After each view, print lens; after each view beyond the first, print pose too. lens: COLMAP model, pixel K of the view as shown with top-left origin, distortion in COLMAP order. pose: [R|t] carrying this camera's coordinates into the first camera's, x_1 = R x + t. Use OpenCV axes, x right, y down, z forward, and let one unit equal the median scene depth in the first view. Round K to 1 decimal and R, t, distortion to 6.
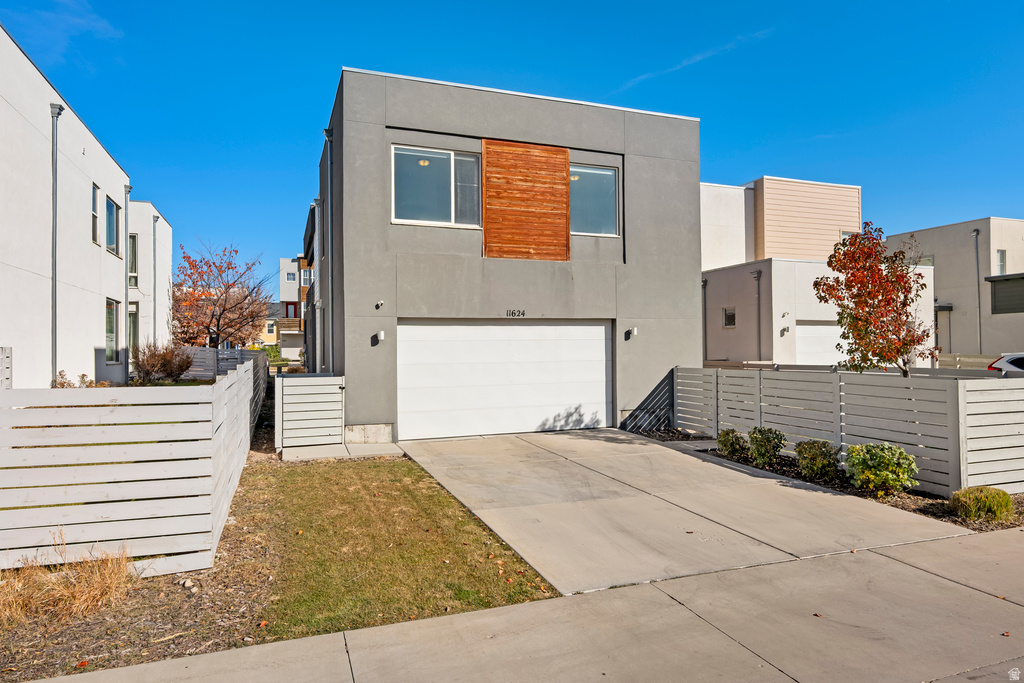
lens RADIAL K [[608.8, 0, 512.0], [0, 608.8, 341.5], [0, 0, 1]] dist [0.001805, 0.000681]
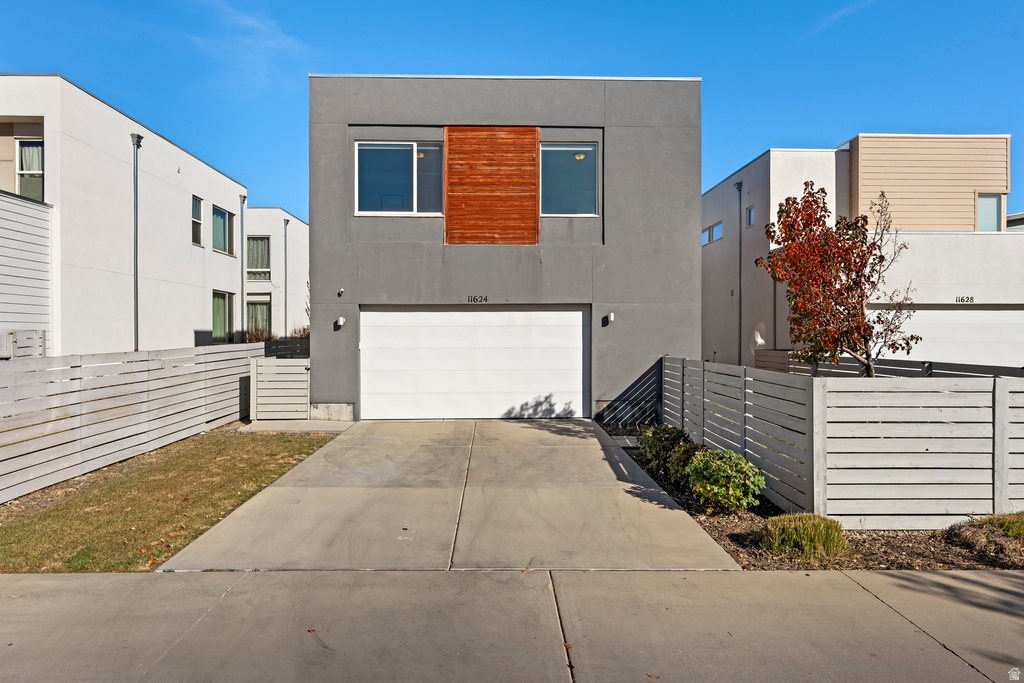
lens RADIAL K [[593.6, 0, 512.0], [0, 593.6, 341.5], [0, 0, 1]] dist [0.001222, 0.001184]
pose [[0.948100, 0.011259, -0.317774, 0.365664], [-0.003994, 0.999716, 0.023503, 0.000111], [0.317948, -0.021014, 0.947875, 0.091263]]
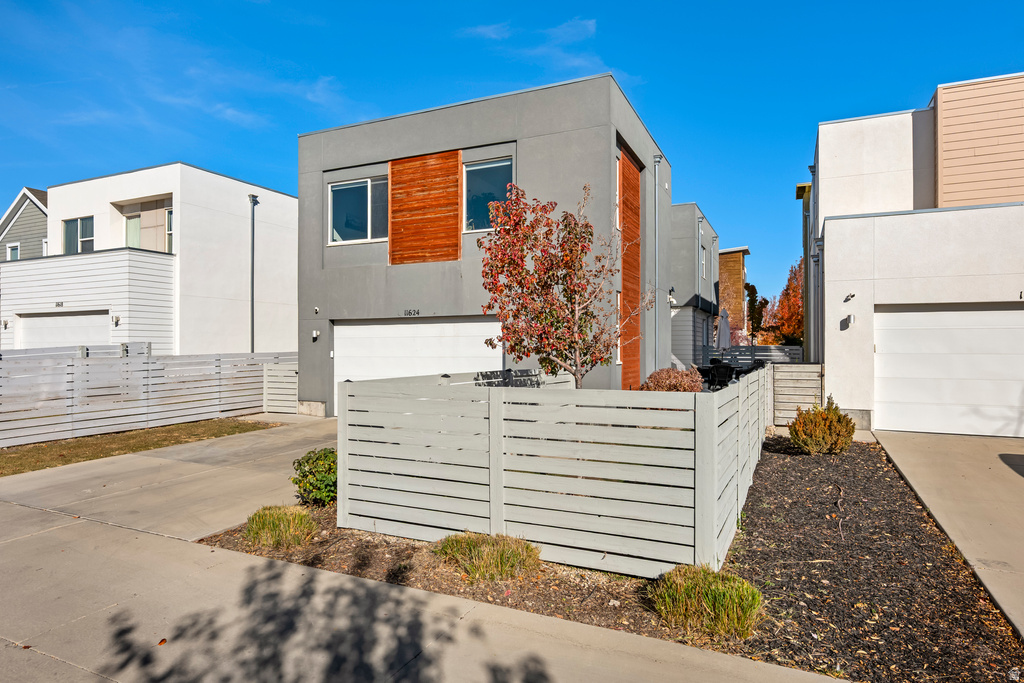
lens RADIAL K [[608.8, 0, 512.0], [0, 608.8, 341.5], [0, 0, 1]] dist [0.001805, 0.000681]
pose [[0.699301, 0.002370, -0.714823, 0.913302], [0.003433, 0.999972, 0.006674, -0.000848], [0.714819, -0.007121, 0.699273, 0.351605]]
